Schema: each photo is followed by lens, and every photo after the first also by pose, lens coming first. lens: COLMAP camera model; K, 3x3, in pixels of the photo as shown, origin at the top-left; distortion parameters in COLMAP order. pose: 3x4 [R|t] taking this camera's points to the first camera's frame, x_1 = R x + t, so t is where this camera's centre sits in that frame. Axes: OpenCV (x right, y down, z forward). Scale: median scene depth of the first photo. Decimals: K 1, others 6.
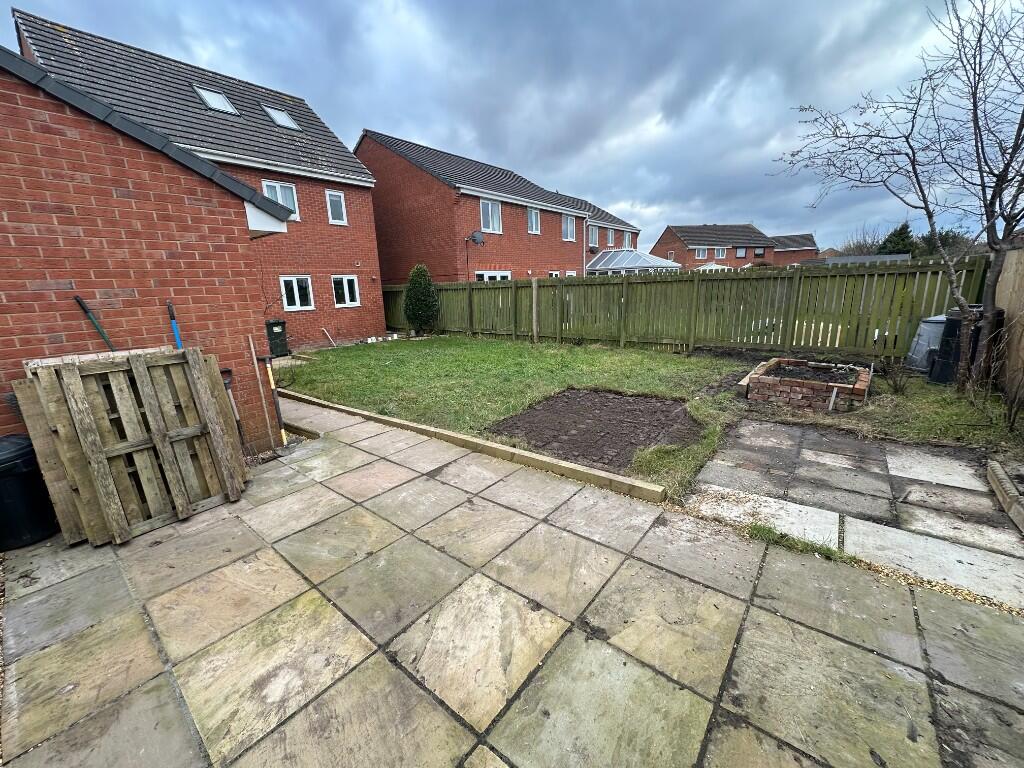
lens RADIAL K [[407.6, 0, 513.0], [0, 407.6, 382.7], [0, 0, 1]] dist [-0.002764, 0.000227]
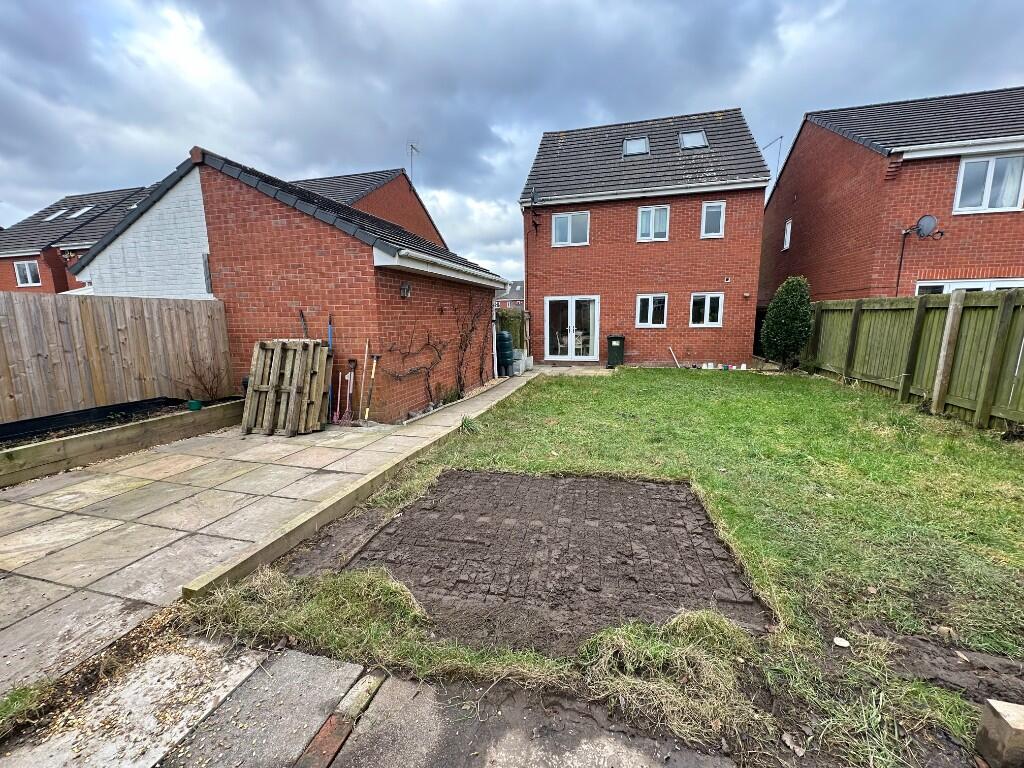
lens RADIAL K [[407.6, 0, 513.0], [0, 407.6, 382.7], [0, 0, 1]] dist [-0.002764, 0.000227]
pose [[0.411201, 0.178308, -0.893935, 0.874471], [-0.214502, 0.972071, 0.095224, -0.210285], [0.885947, 0.152594, 0.437964, 0.840271]]
